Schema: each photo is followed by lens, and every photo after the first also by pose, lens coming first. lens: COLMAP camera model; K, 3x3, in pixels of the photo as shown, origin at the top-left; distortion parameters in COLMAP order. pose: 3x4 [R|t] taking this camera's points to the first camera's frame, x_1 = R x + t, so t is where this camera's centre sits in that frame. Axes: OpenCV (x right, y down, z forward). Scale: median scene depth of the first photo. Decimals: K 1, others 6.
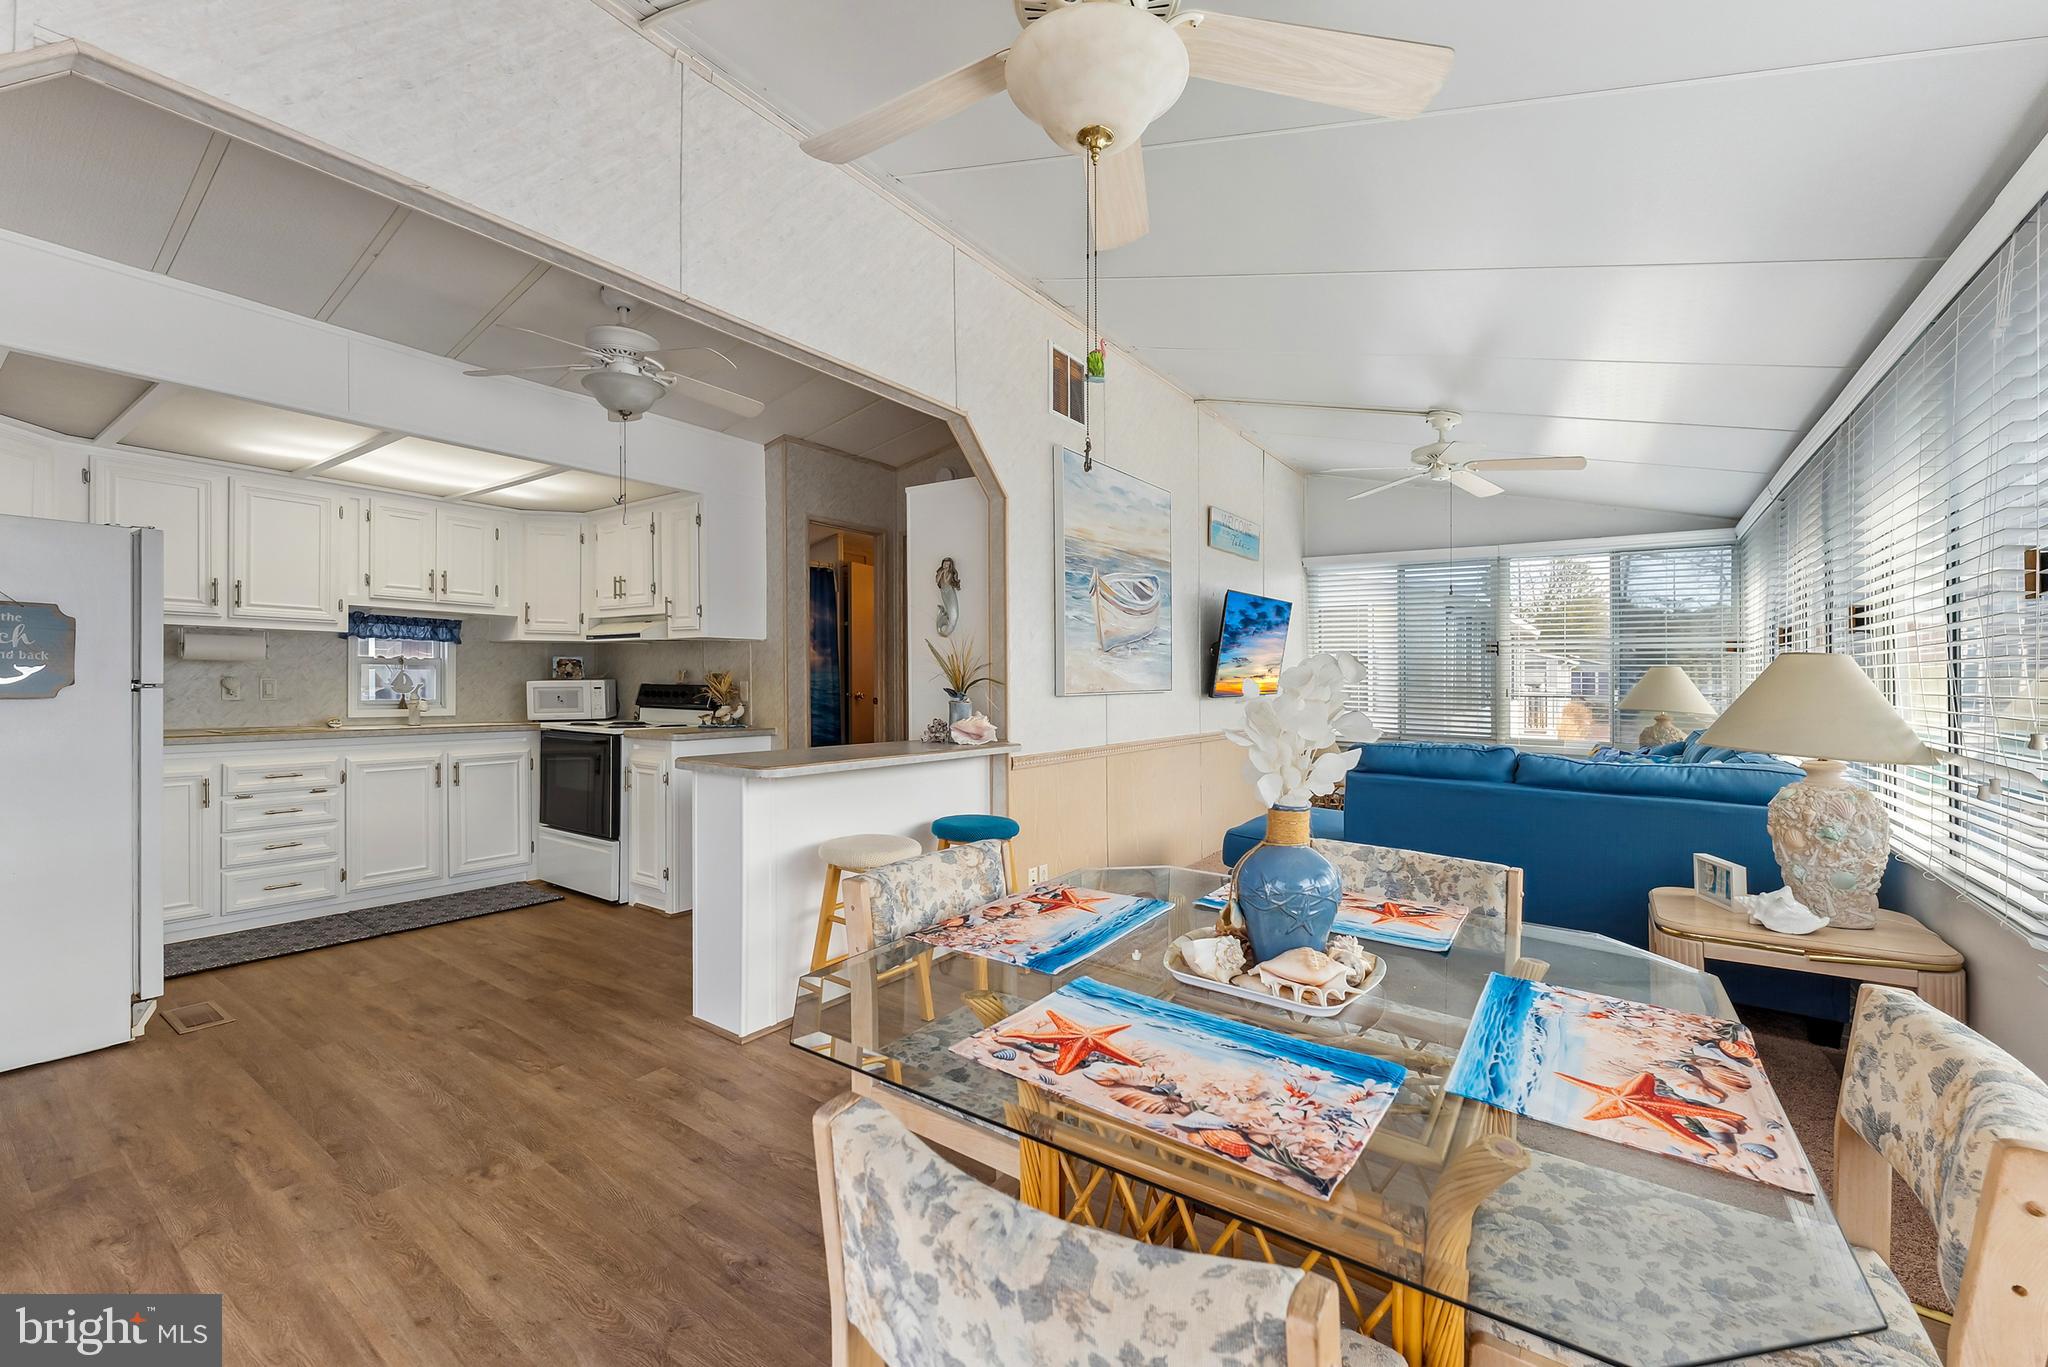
lens RADIAL K [[824.2, 0, 1025.6], [0, 824.2, 688.4], [0, 0, 1]] dist [0.002551, -0.000936]
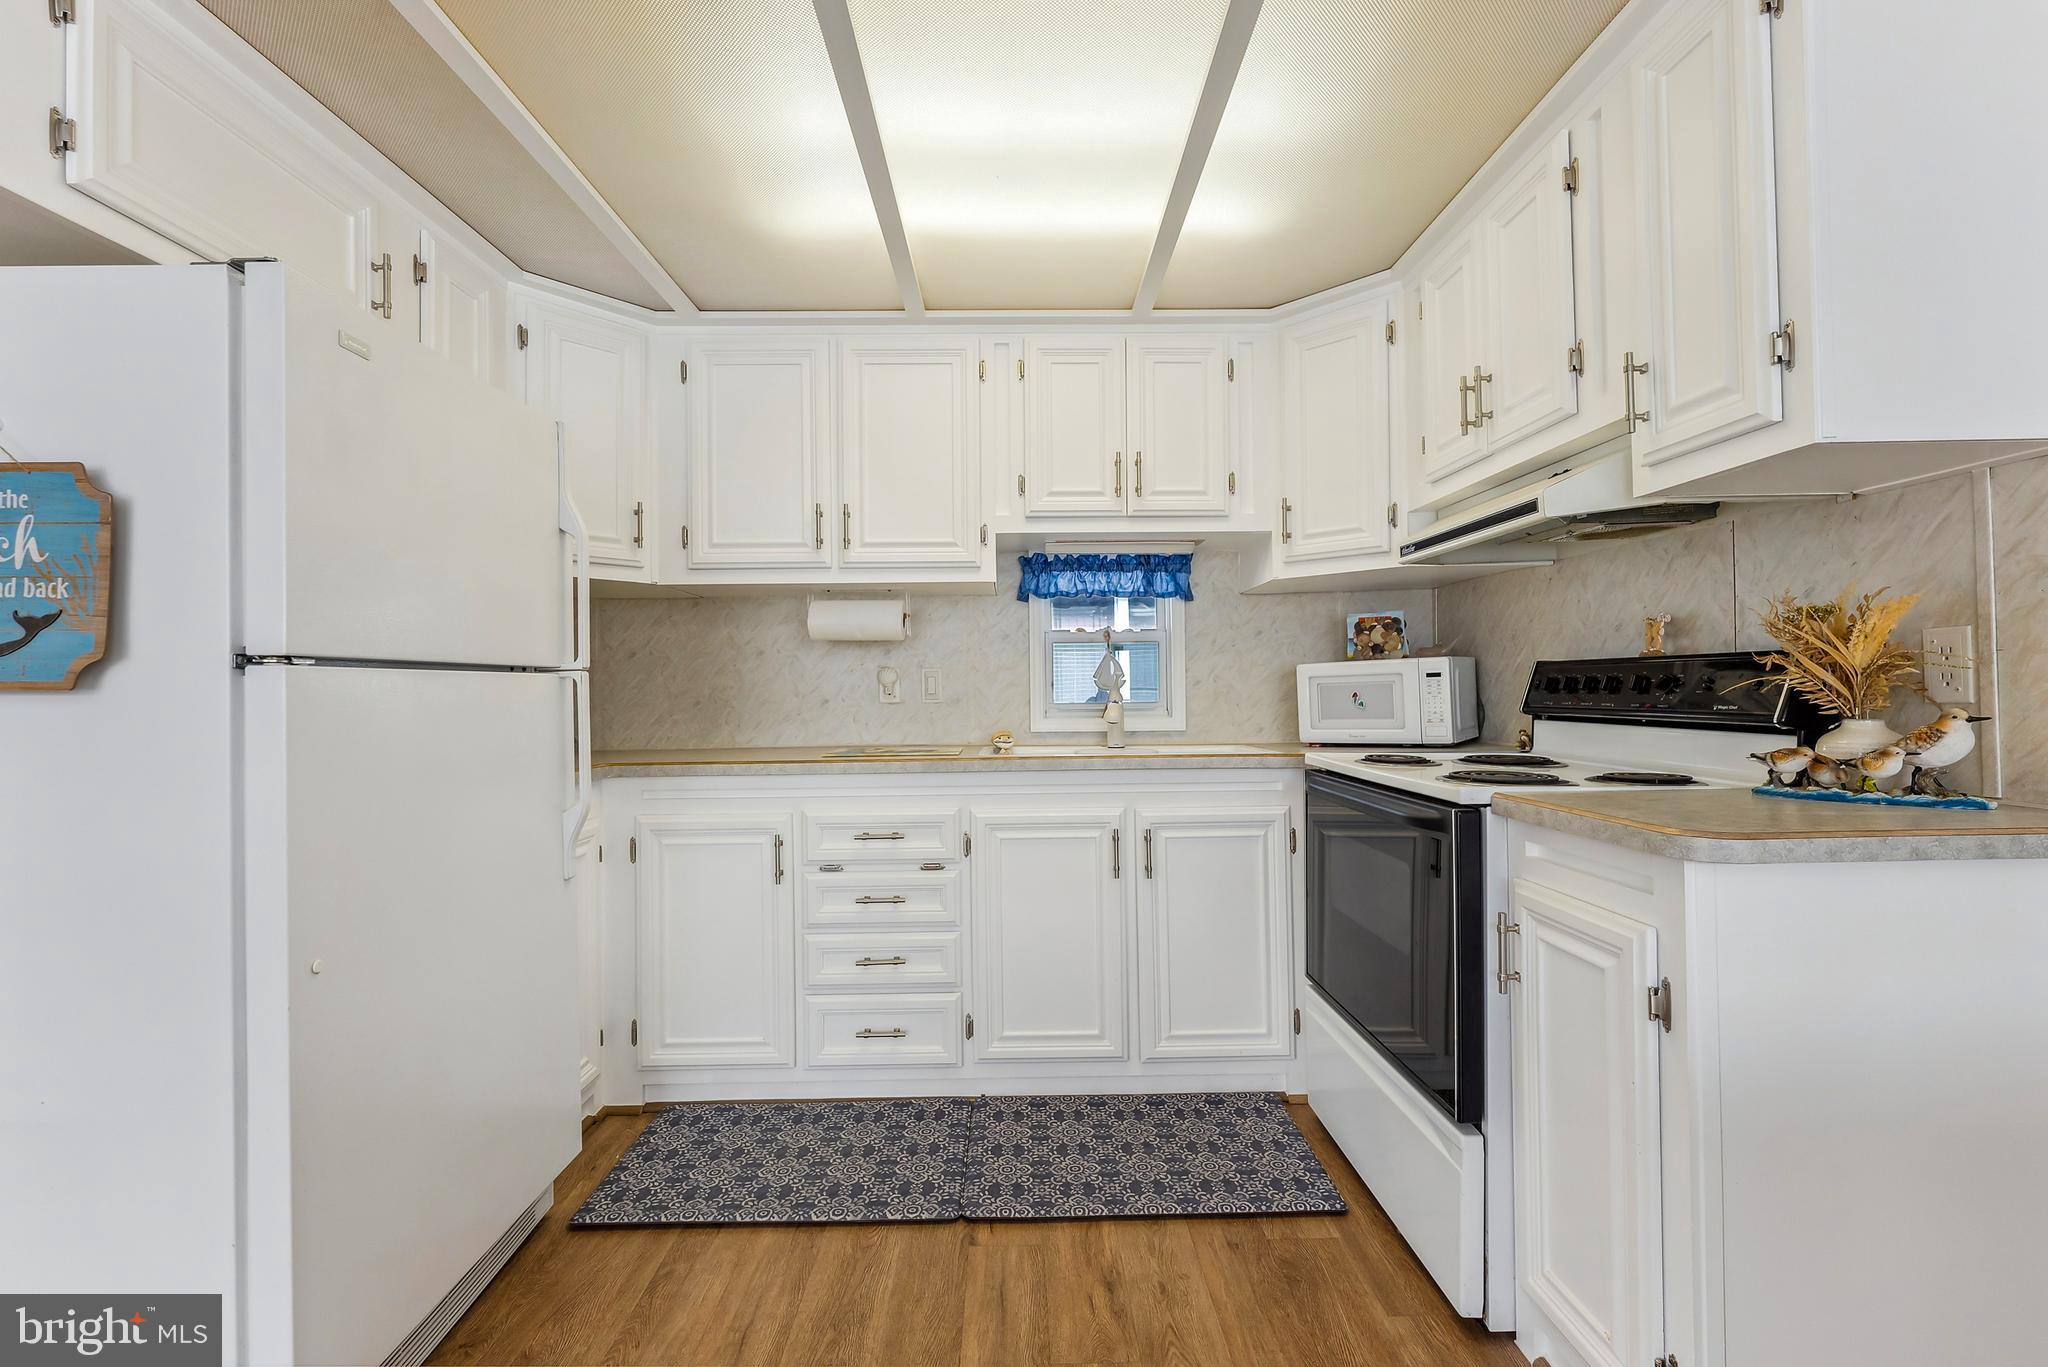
lens RADIAL K [[892.1, 0, 1026.5], [0, 892.1, 682.5], [0, 0, 1]] dist [-0.002054, -0.000136]
pose [[0.588395, -0.020567, -0.808312, -0.303281], [0.010375, 0.999786, -0.017887, 0.011635], [0.808507, 0.002139, 0.588483, 0.629247]]
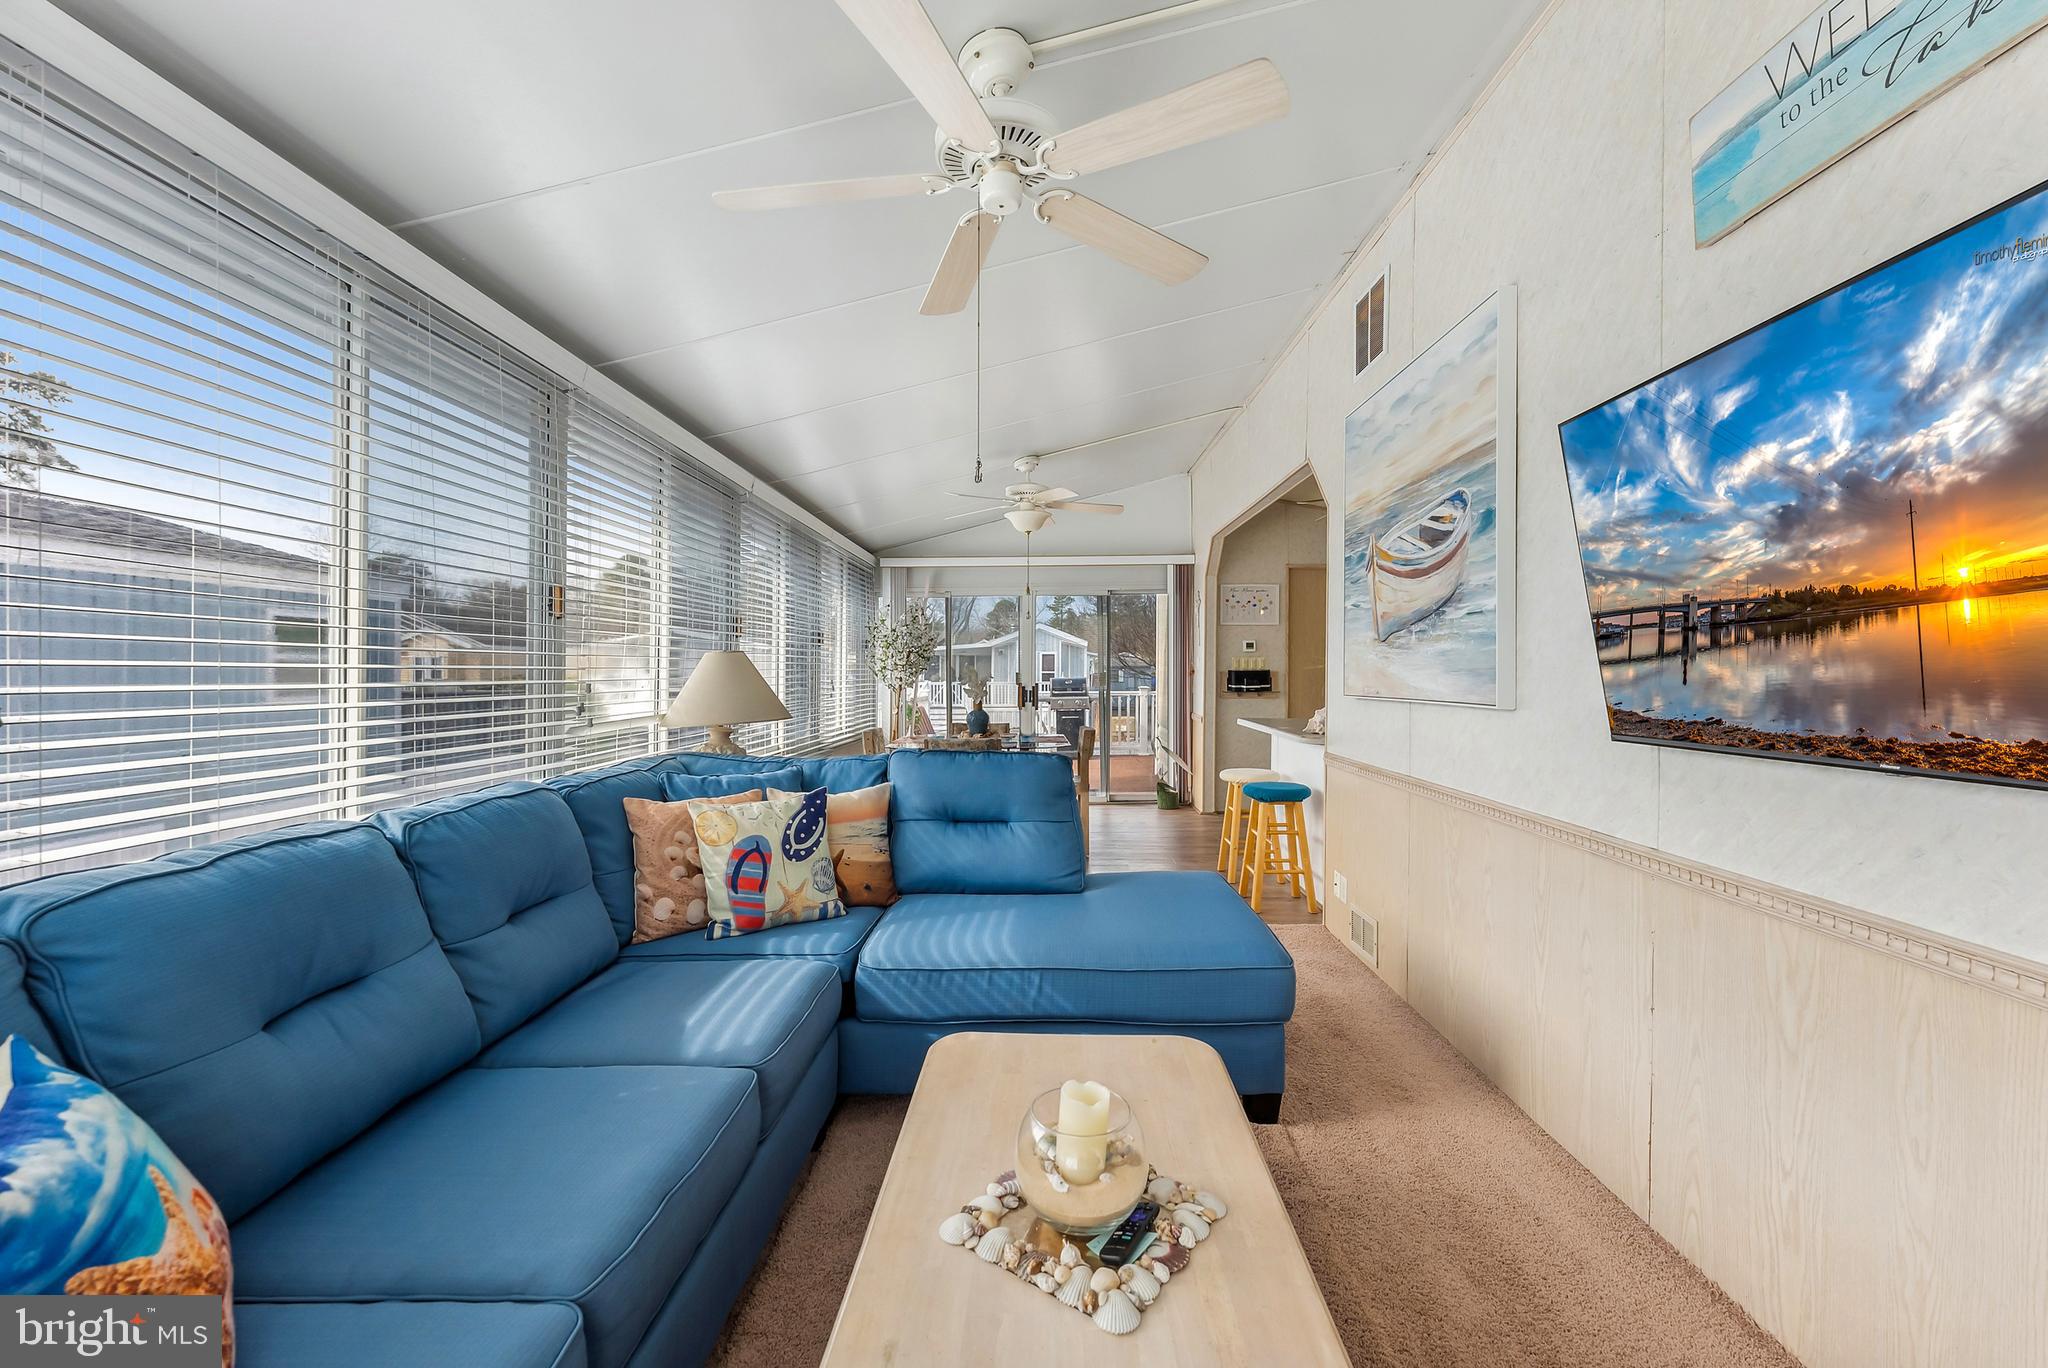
lens RADIAL K [[824.2, 0, 1038.8], [0, 824.2, 675.0], [0, 0, 1]] dist [0.002551, -0.000936]
pose [[-0.822783, -0.010006, -0.568268, 0.737004], [-0.022071, 0.999653, 0.014355, -0.018071], [0.567927, 0.024353, -0.822719, 1.380787]]
